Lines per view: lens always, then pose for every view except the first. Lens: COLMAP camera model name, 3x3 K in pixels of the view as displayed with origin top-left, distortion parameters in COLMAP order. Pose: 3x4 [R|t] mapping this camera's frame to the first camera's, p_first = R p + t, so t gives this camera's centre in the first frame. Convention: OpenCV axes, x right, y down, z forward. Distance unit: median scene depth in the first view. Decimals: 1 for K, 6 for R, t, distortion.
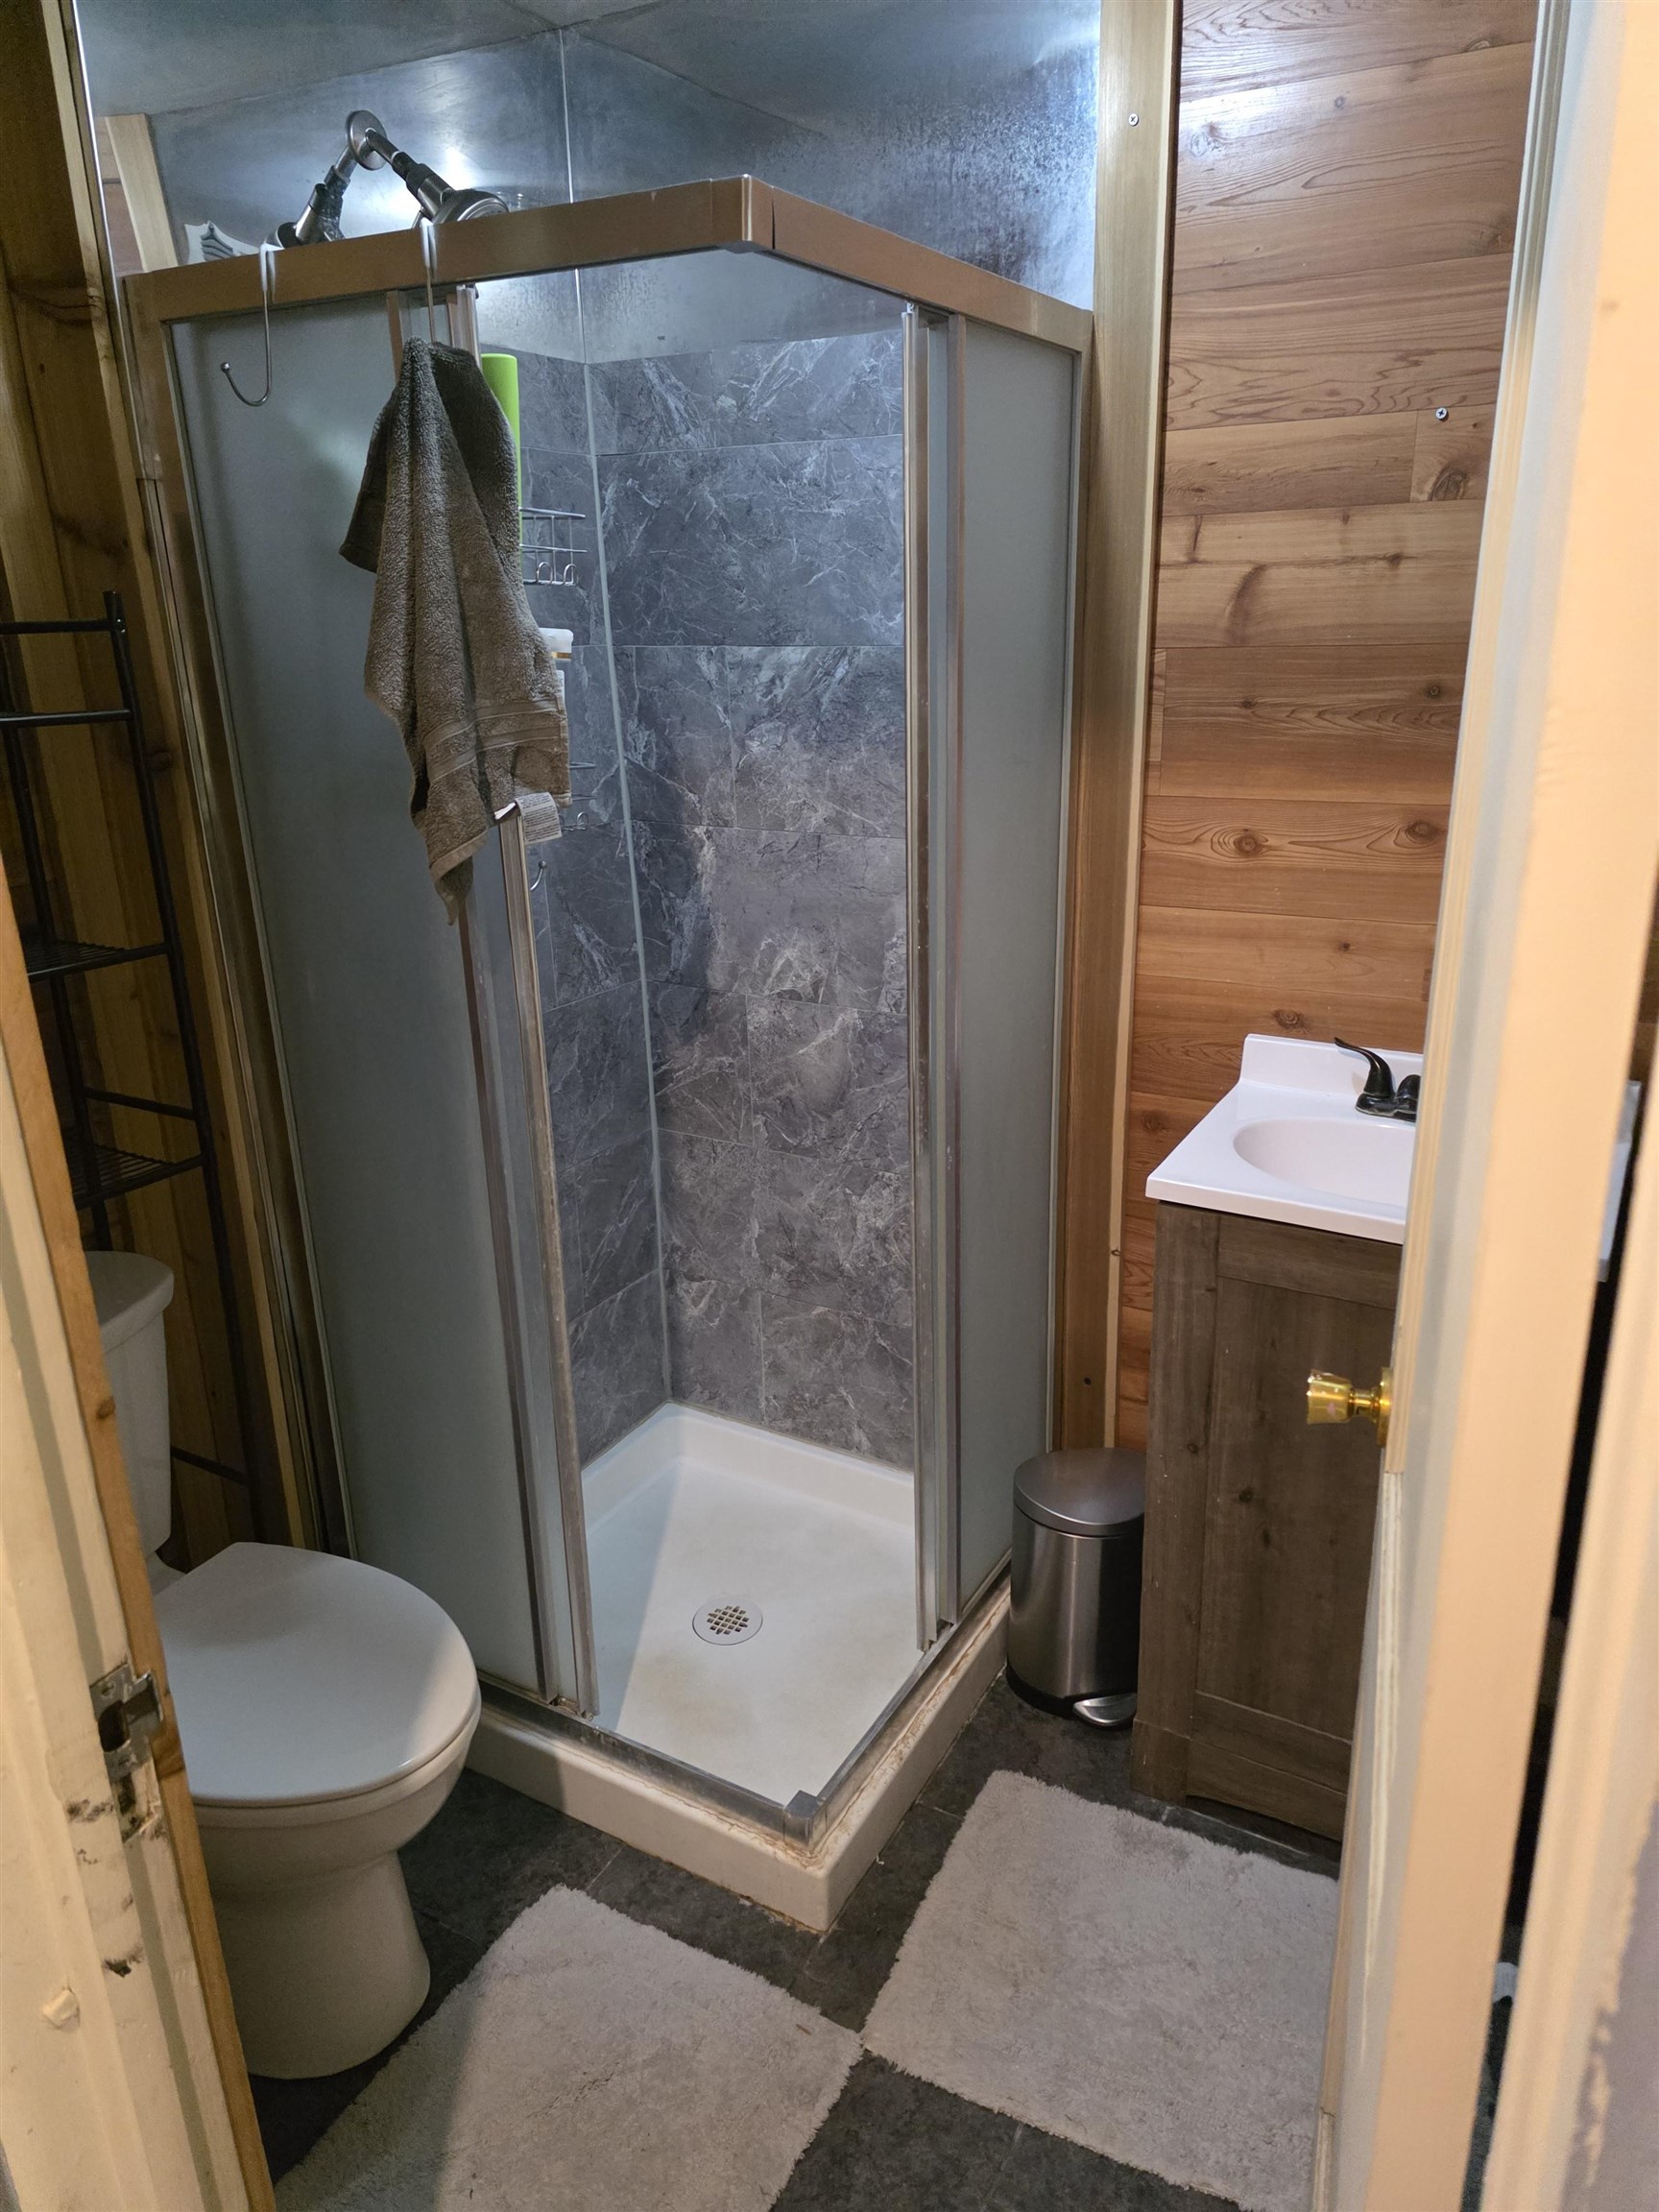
lens RADIAL K [[1491.3, 0, 839.2], [0, 1491.3, 1088.2], [0, 0, 1]] dist [0.057982, -0.053517]
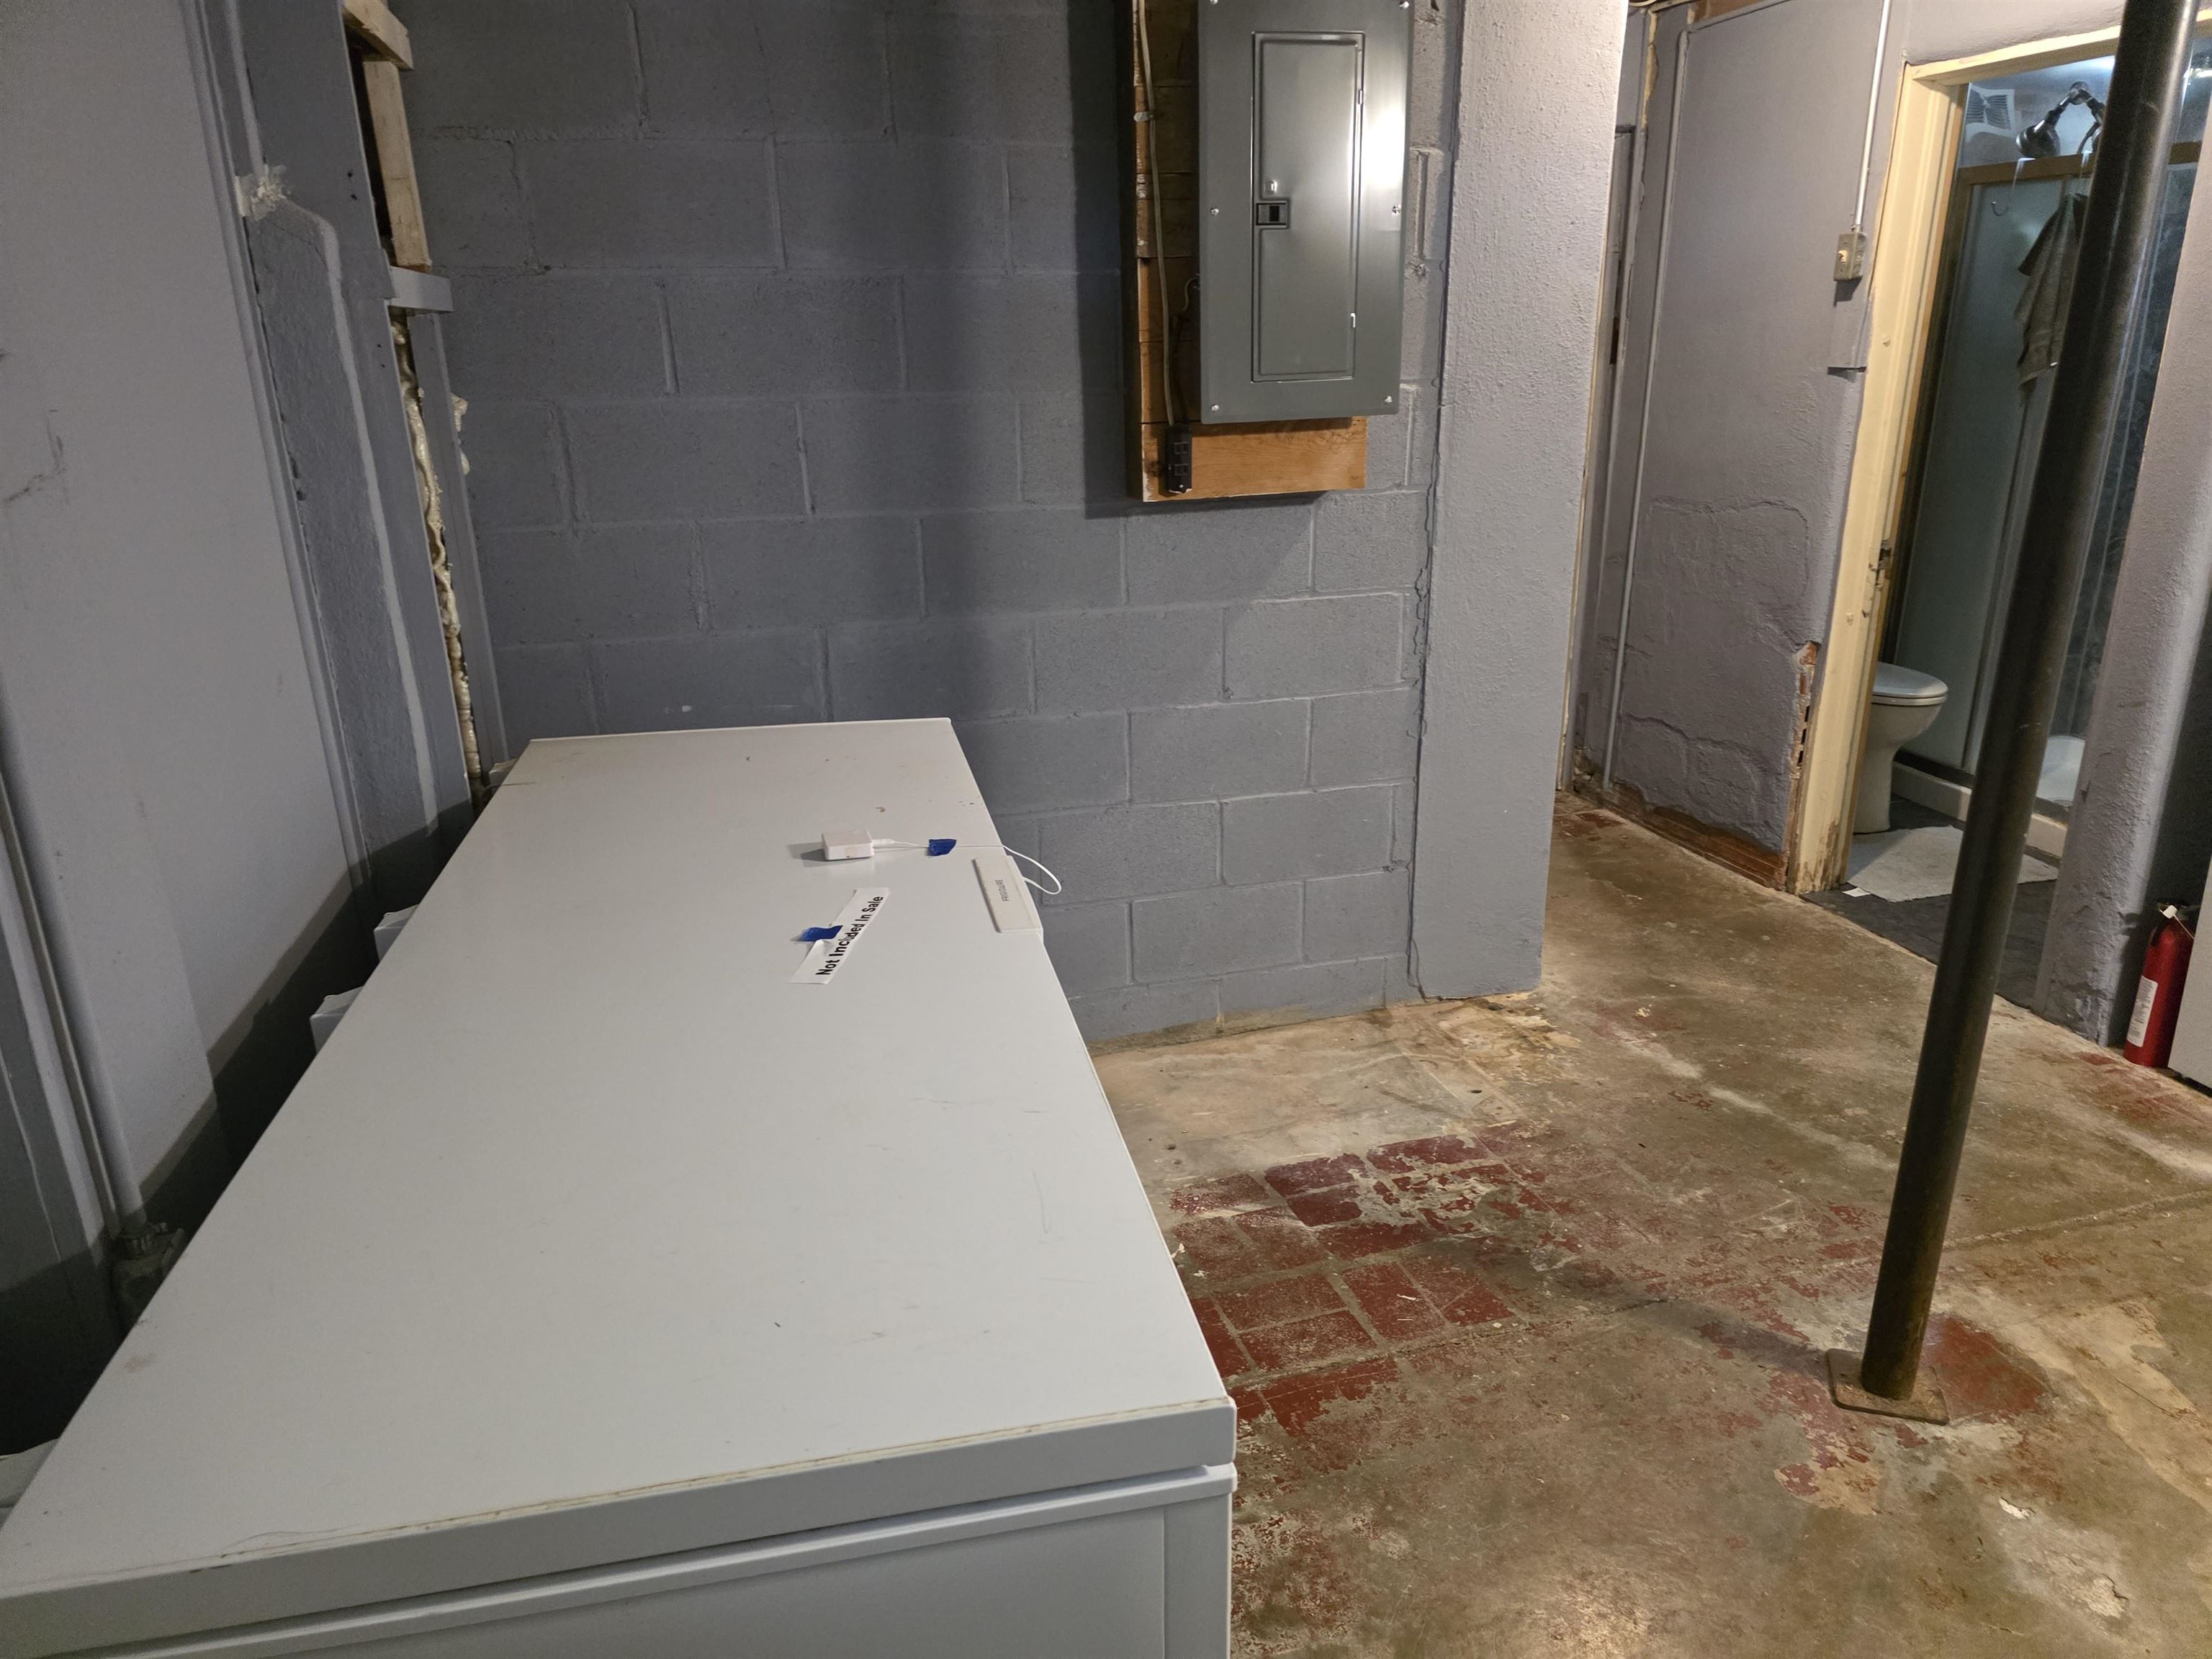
lens RADIAL K [[1491.3, 0, 1098.8], [0, 1491.3, 862.8], [0, 0, 1]] dist [0.057982, -0.053517]
pose [[0.699534, 0.246822, -0.670620, 0.637655], [-0.218602, 0.967380, 0.128018, 0.728963], [0.680342, 0.057046, 0.730671, -2.166741]]
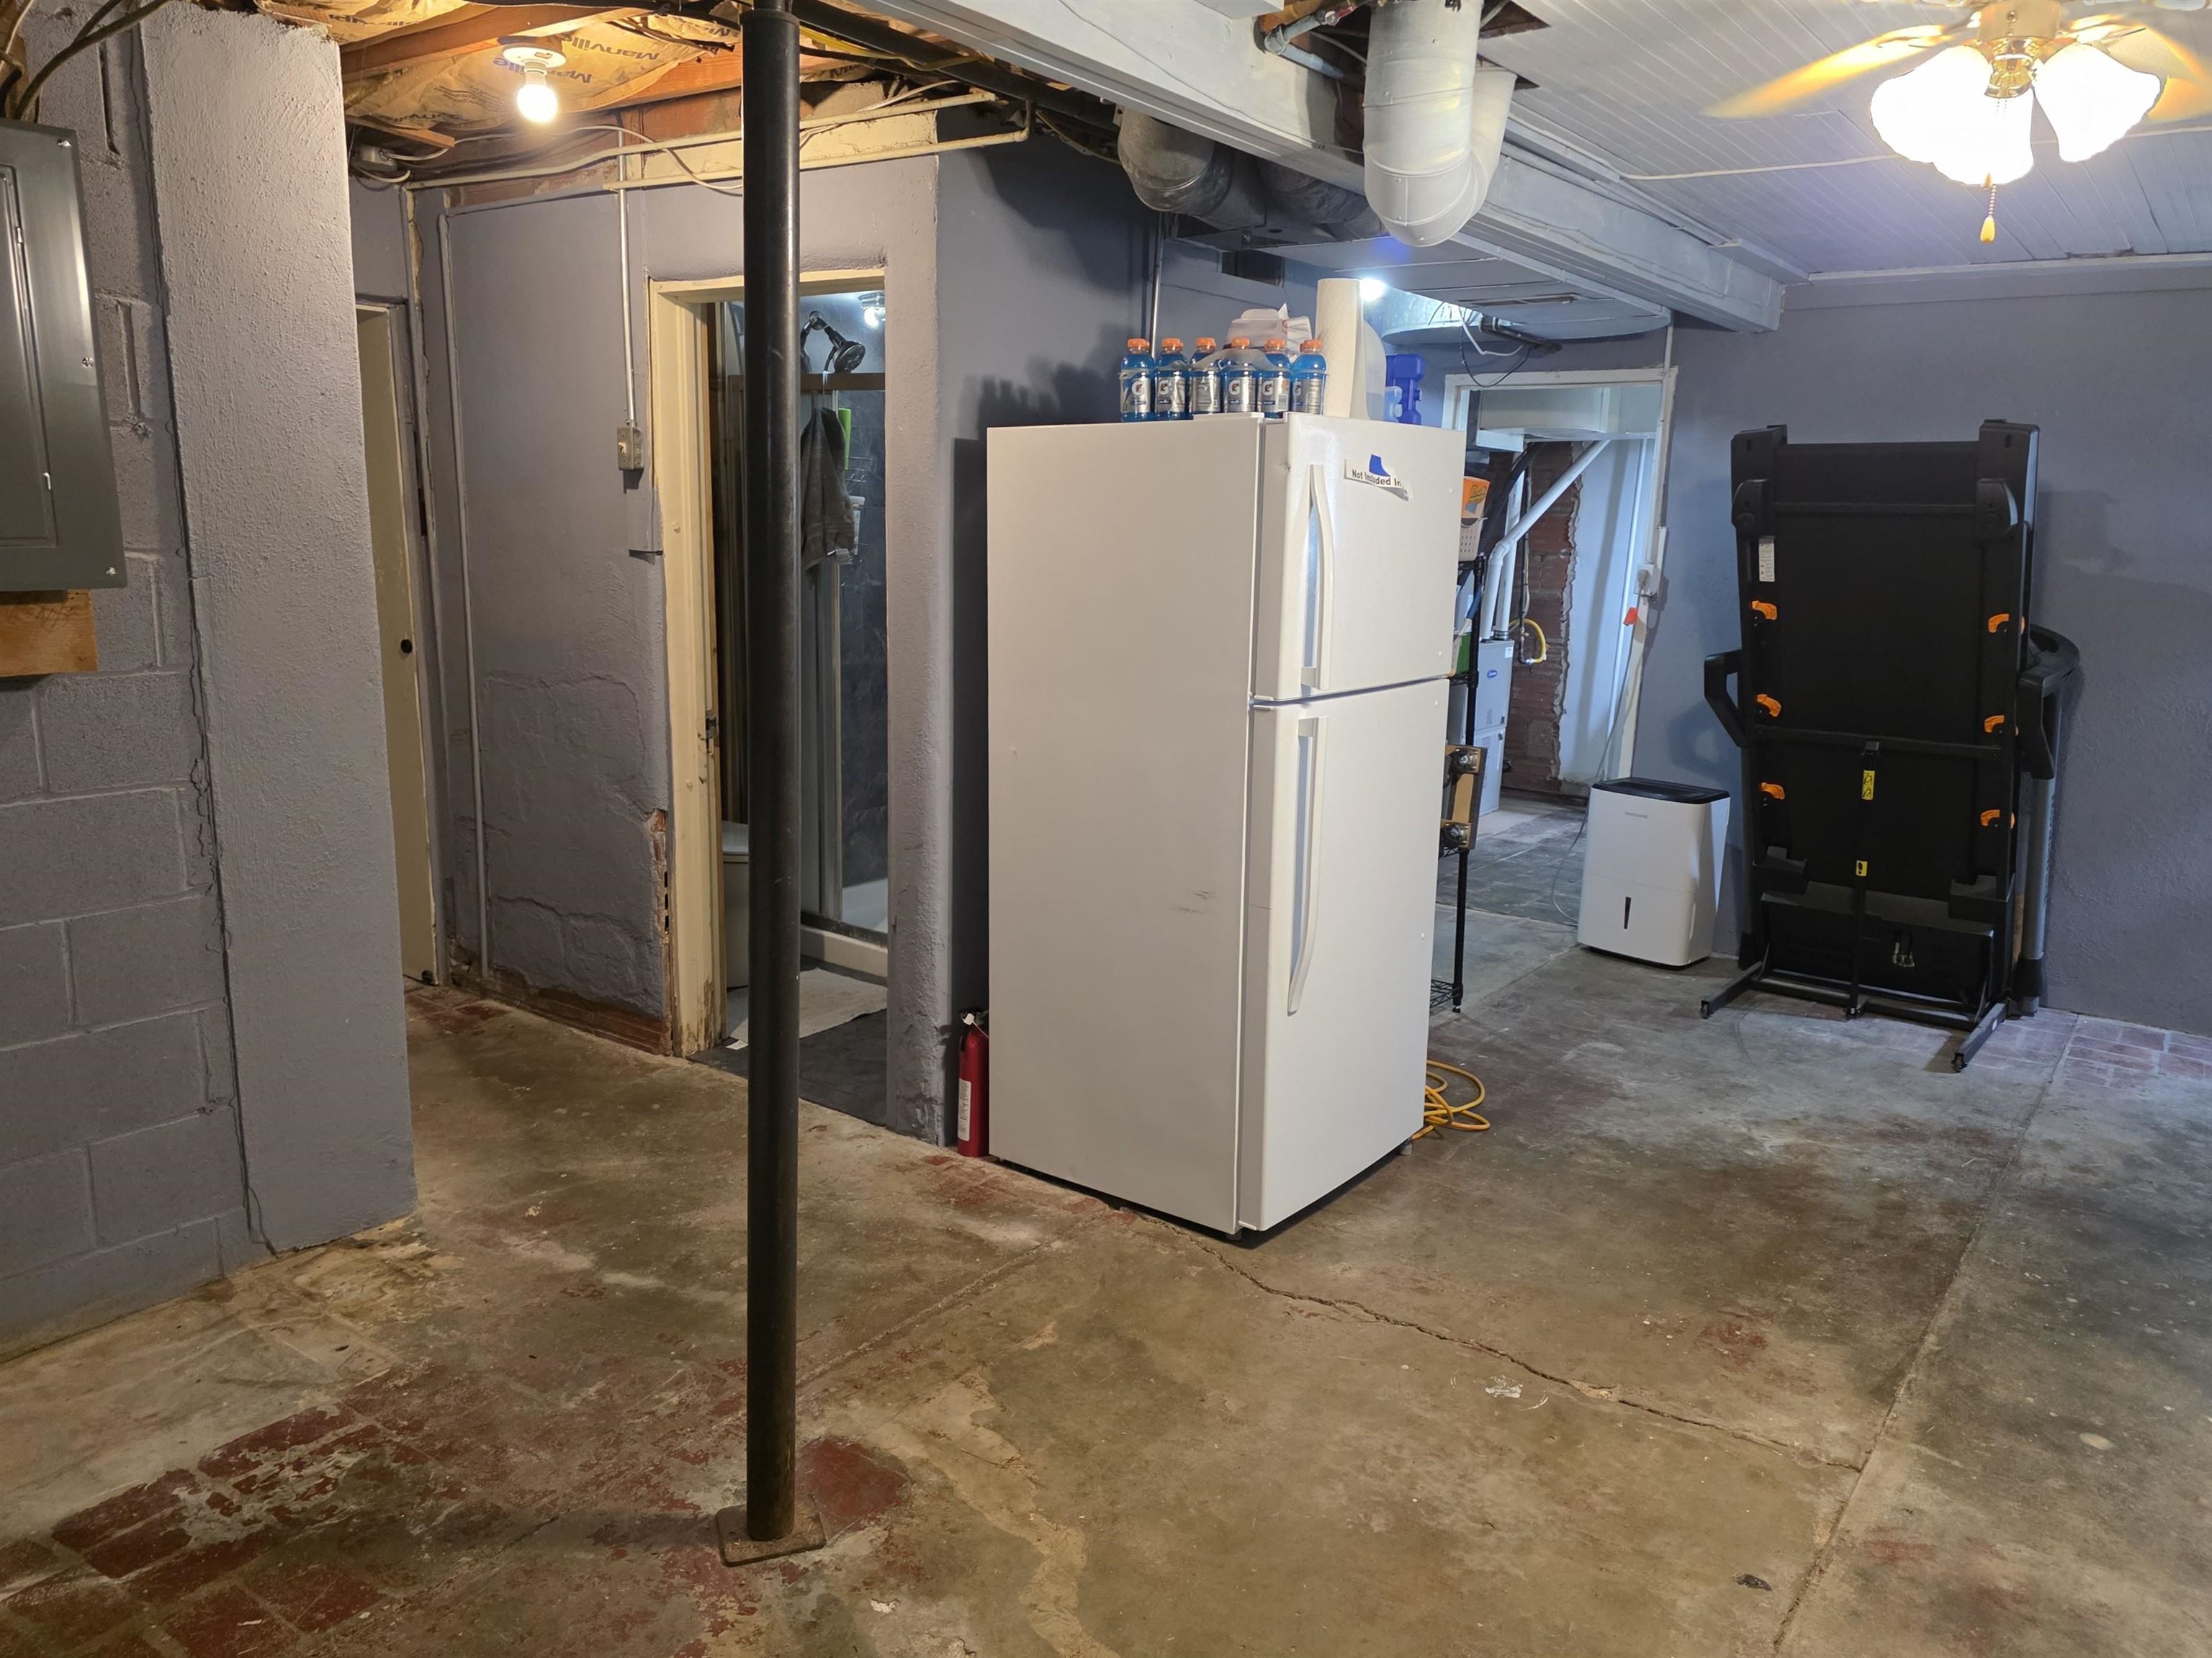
lens RADIAL K [[1610.3, 0, 1103.1], [0, 1610.3, 850.5], [0, 0, 1]] dist [0.070215, -0.062265]
pose [[0.989095, 0.079235, -0.124153, 0.799852], [-0.091540, 0.991089, -0.096759, 0.699606], [0.115380, 0.107068, 0.987534, -2.171599]]
